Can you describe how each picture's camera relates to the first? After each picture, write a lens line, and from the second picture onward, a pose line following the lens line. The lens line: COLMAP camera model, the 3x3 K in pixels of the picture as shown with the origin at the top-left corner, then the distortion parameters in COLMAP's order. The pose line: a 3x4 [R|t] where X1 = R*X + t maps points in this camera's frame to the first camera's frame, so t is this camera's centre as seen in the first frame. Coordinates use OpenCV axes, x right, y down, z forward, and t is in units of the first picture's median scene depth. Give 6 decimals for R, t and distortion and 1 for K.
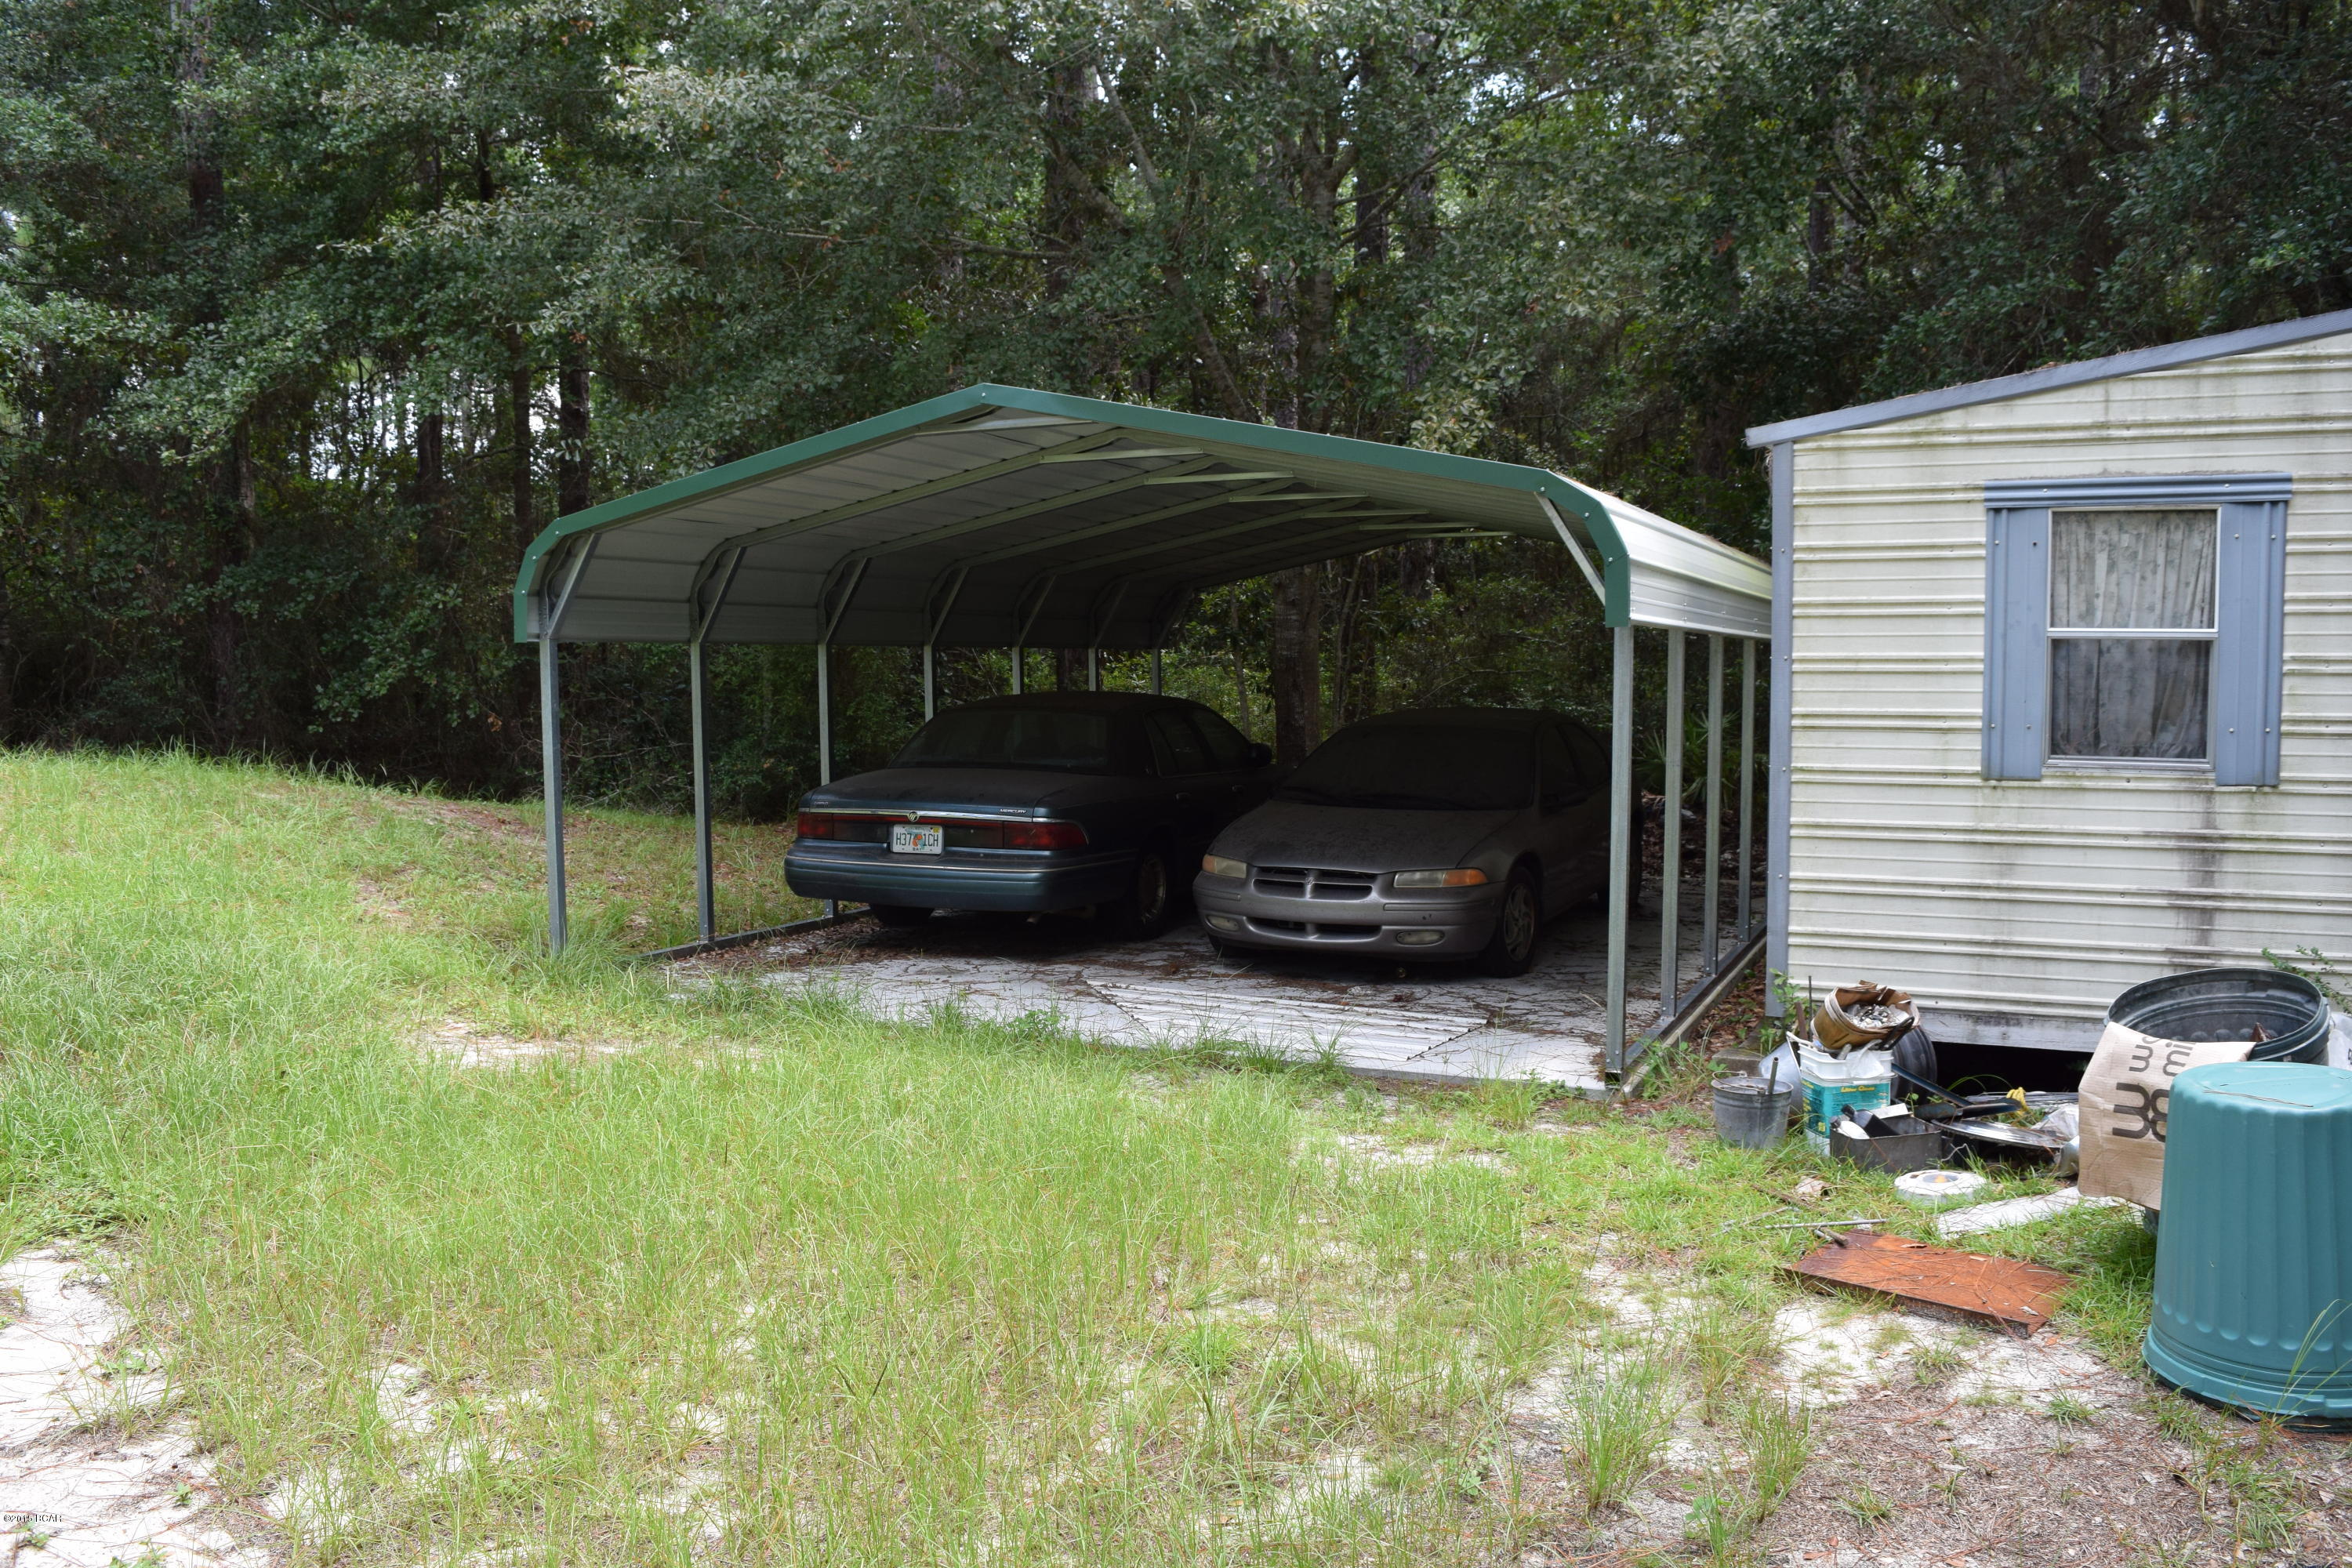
lens RADIAL K [[1854.5, 0, 1162.9], [0, 1854.5, 790.5], [0, 0, 1]] dist [-0.096185, 0.022444]
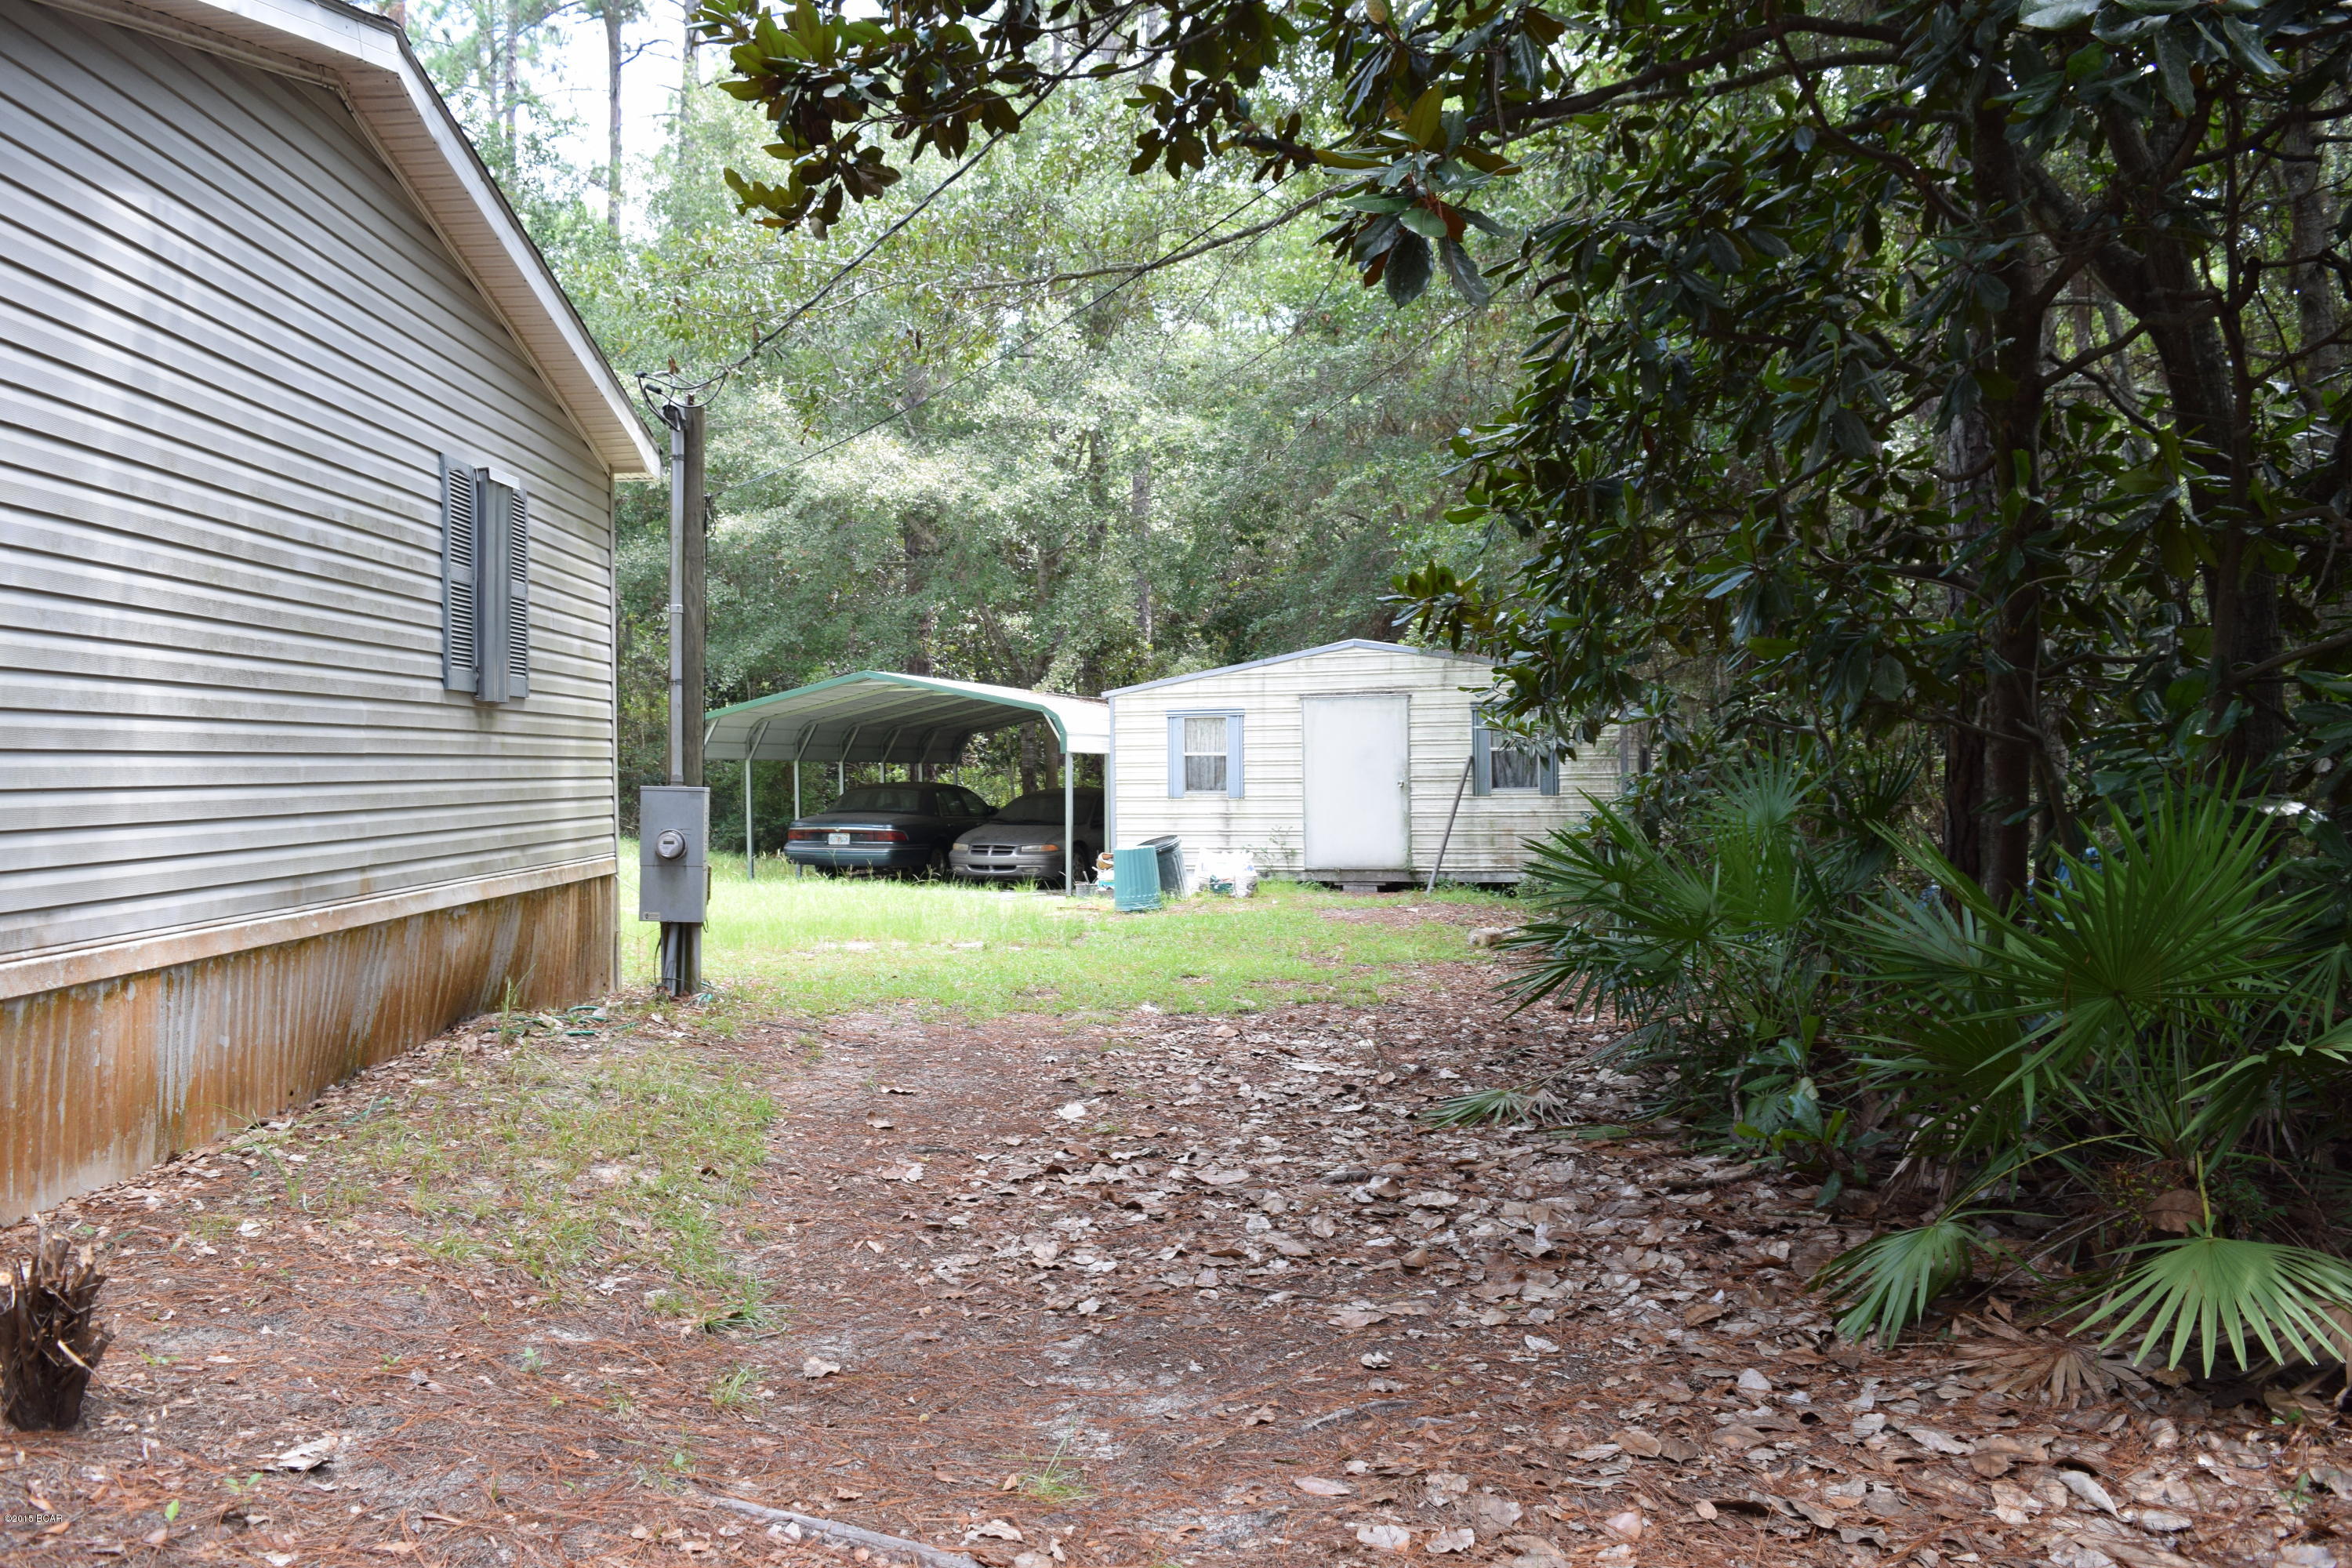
lens RADIAL K [[1854.5, 0, 1185.3], [0, 1854.5, 761.5], [0, 0, 1]] dist [-0.096185, 0.022444]
pose [[0.997729, -0.005283, 0.067144, 0.255952], [0.010525, 0.996901, -0.077960, 0.188892], [-0.066524, 0.078490, 0.994693, -2.341398]]
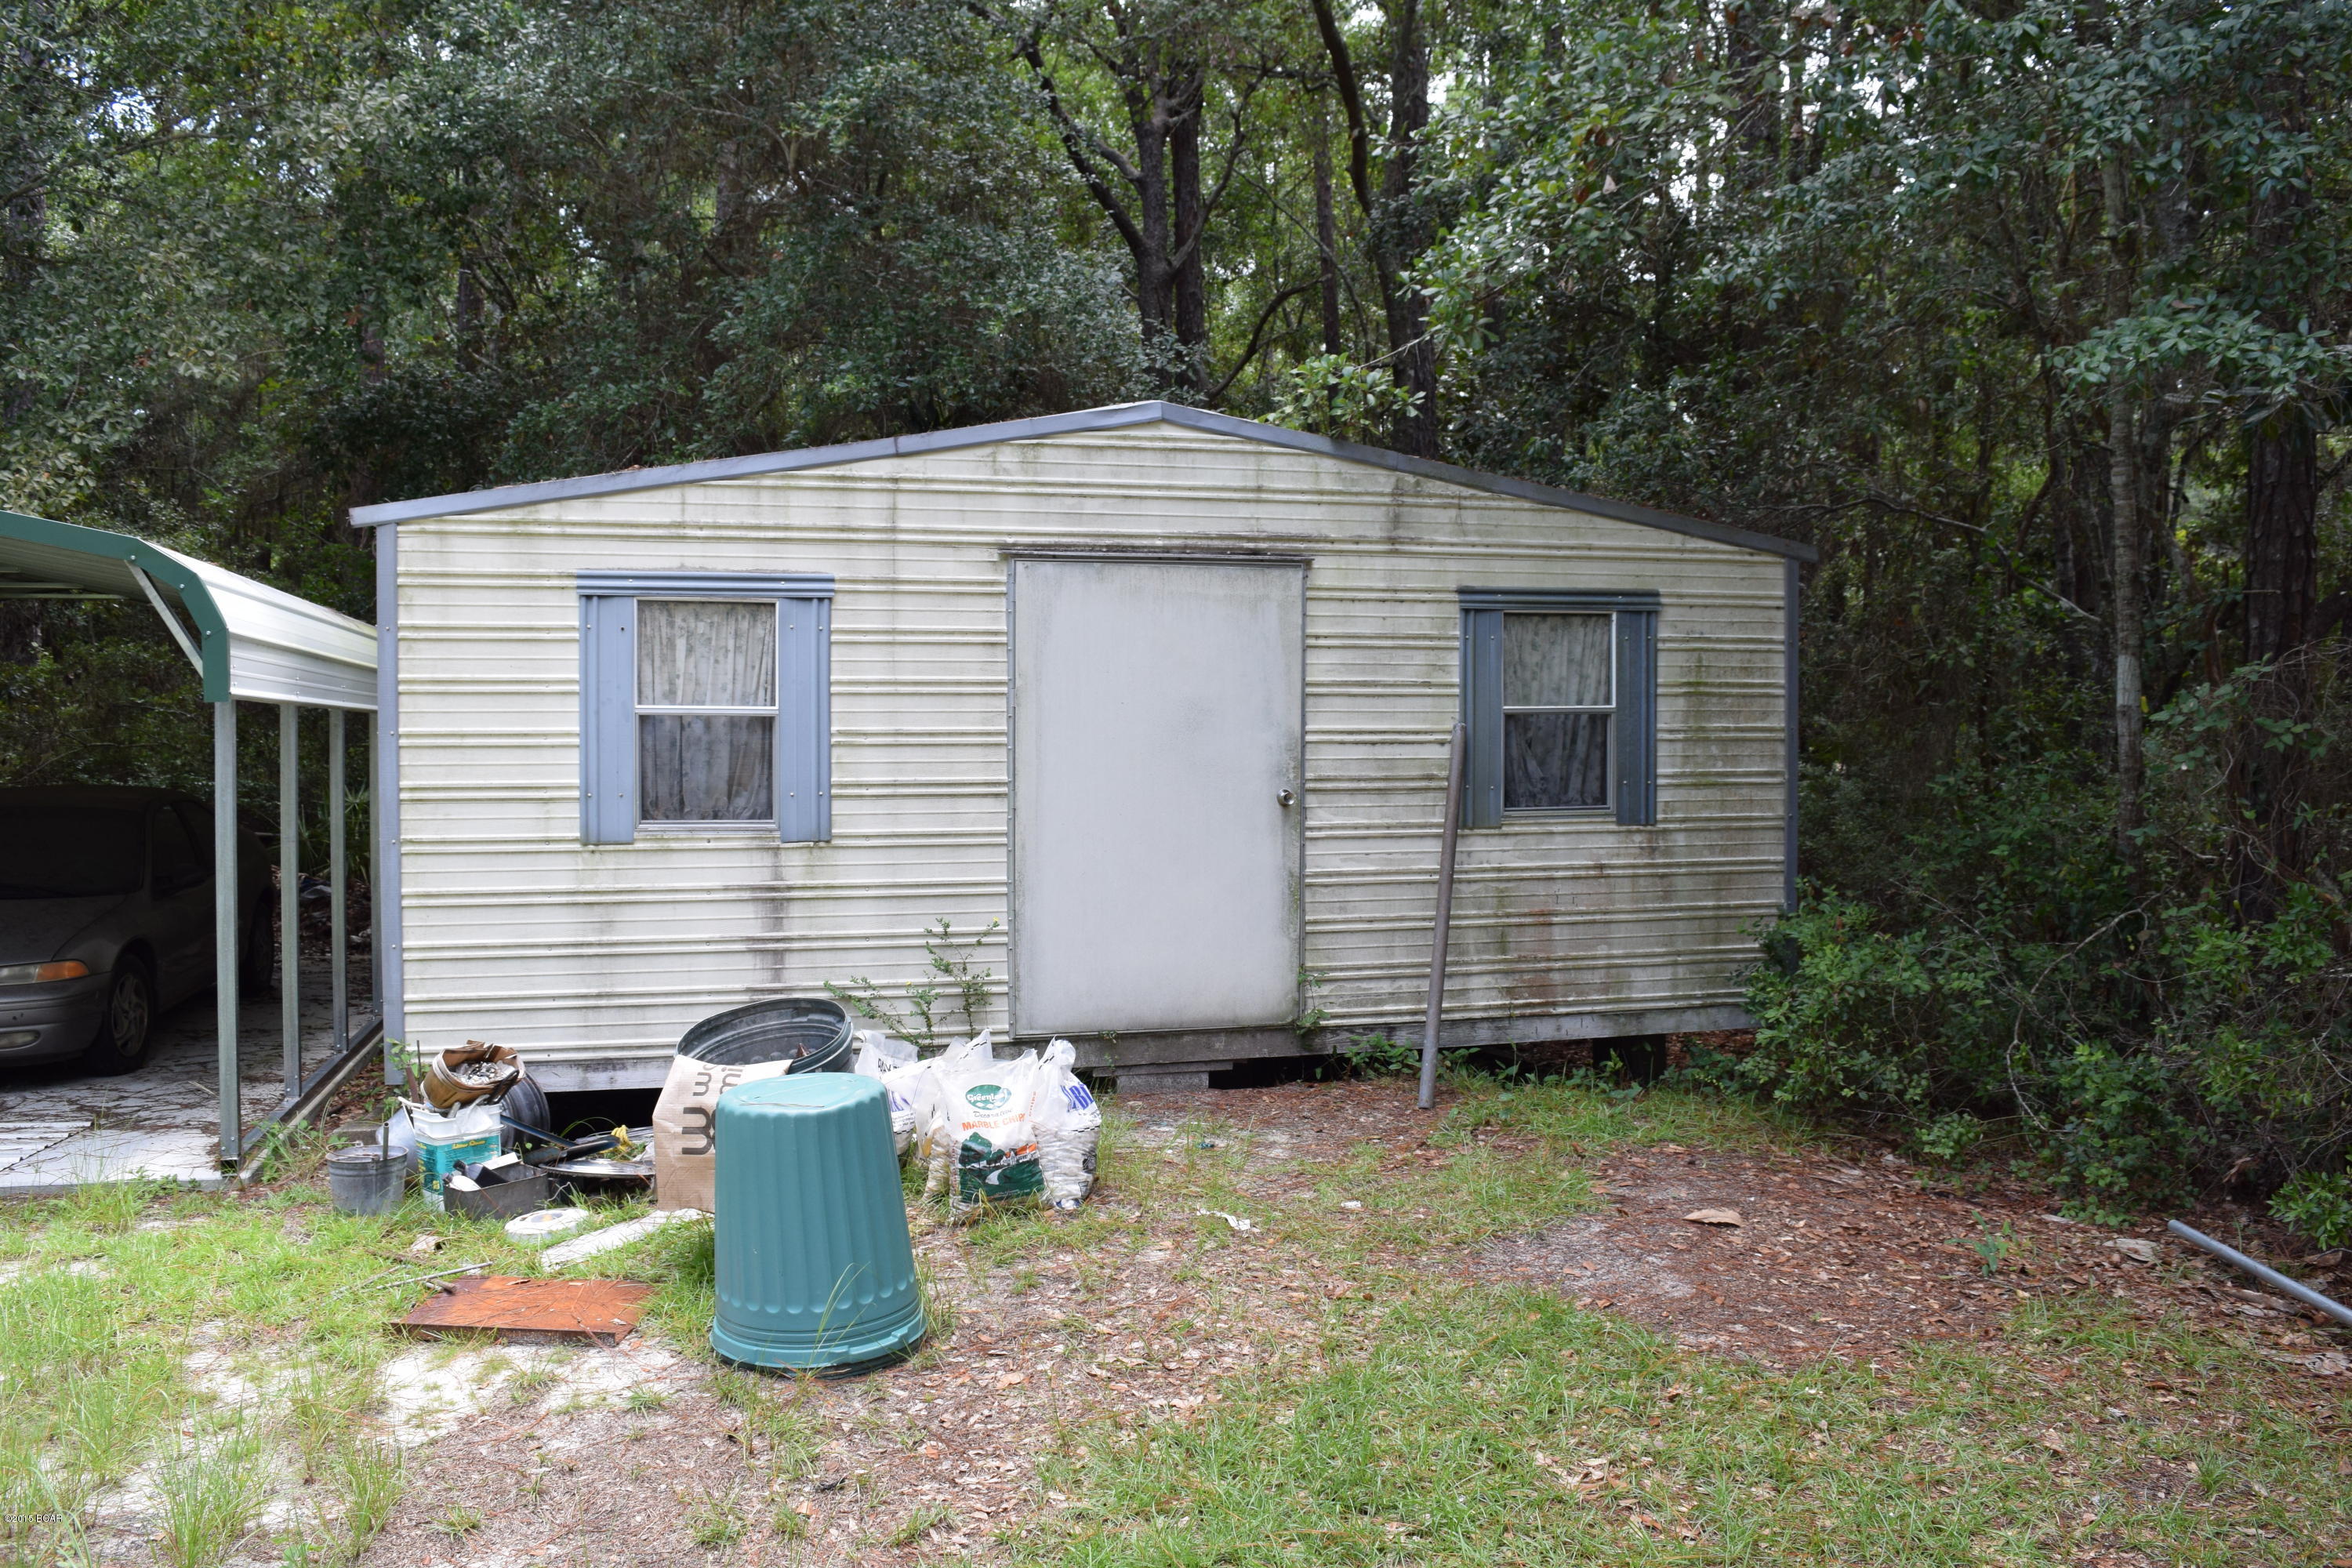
lens RADIAL K [[1854.5, 0, 1177.5], [0, 1854.5, 772.4], [0, 0, 1]] dist [-0.096185, 0.022444]
pose [[0.761553, -0.011724, 0.647997, 0.013514], [0.042966, 0.998550, -0.032430, 0.001622], [-0.646677, 0.052539, 0.760952, -0.060949]]
